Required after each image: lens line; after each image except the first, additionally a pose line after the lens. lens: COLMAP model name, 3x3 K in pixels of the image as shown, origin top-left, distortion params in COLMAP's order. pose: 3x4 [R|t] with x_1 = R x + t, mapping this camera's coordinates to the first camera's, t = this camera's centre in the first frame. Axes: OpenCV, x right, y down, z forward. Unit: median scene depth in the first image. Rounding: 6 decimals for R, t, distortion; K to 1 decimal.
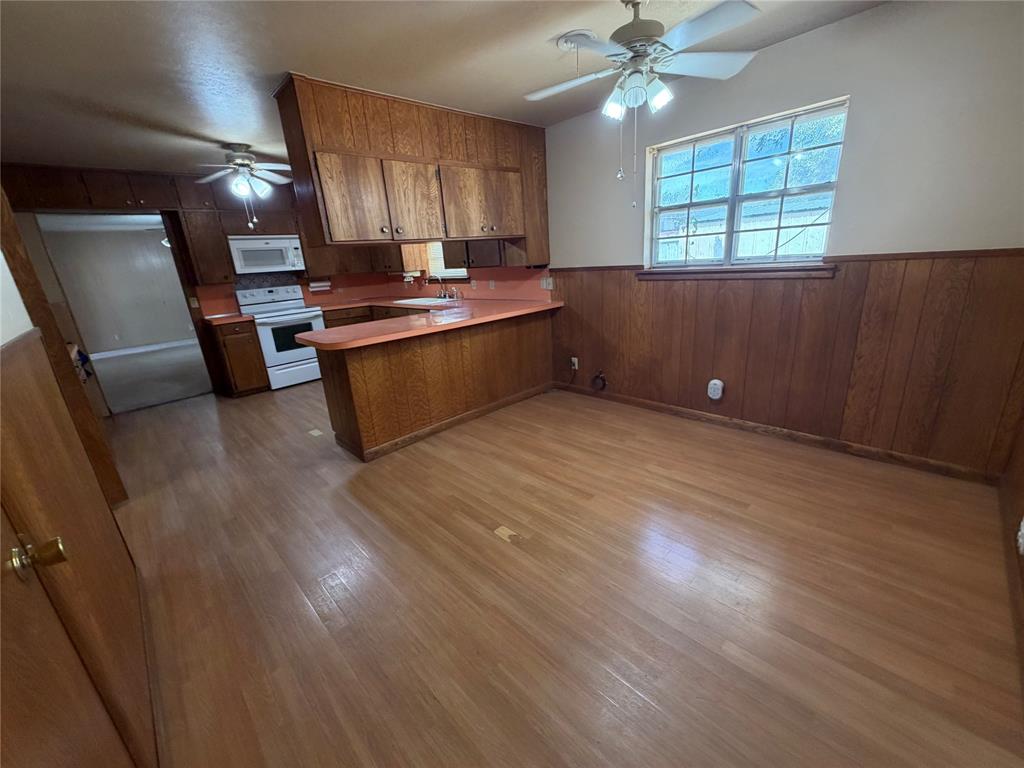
lens RADIAL K [[409.9, 0, 507.9], [0, 409.9, 389.5], [0, 0, 1]] dist [0.002224, -0.000194]
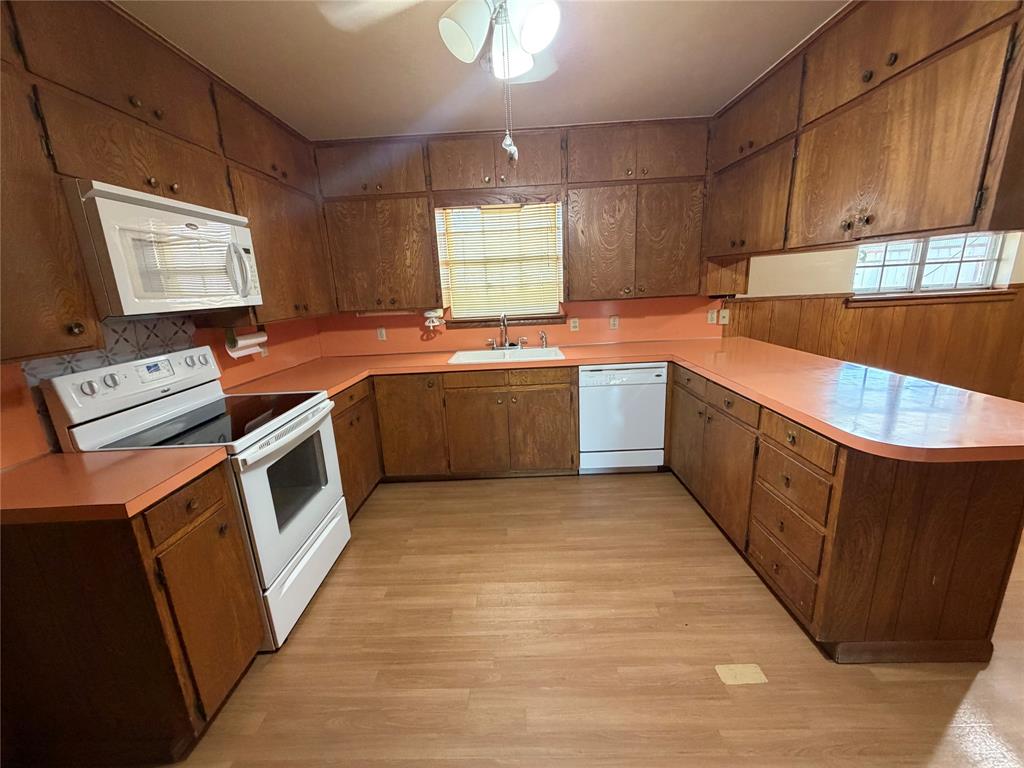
lens RADIAL K [[409.9, 0, 509.5], [0, 409.9, 379.9], [0, 0, 1]] dist [0.002224, -0.000194]
pose [[0.701717, -0.128275, 0.700813, -0.829683], [0.219159, 0.974827, -0.041012, -0.204175], [-0.677910, 0.182368, 0.712166, 0.760938]]
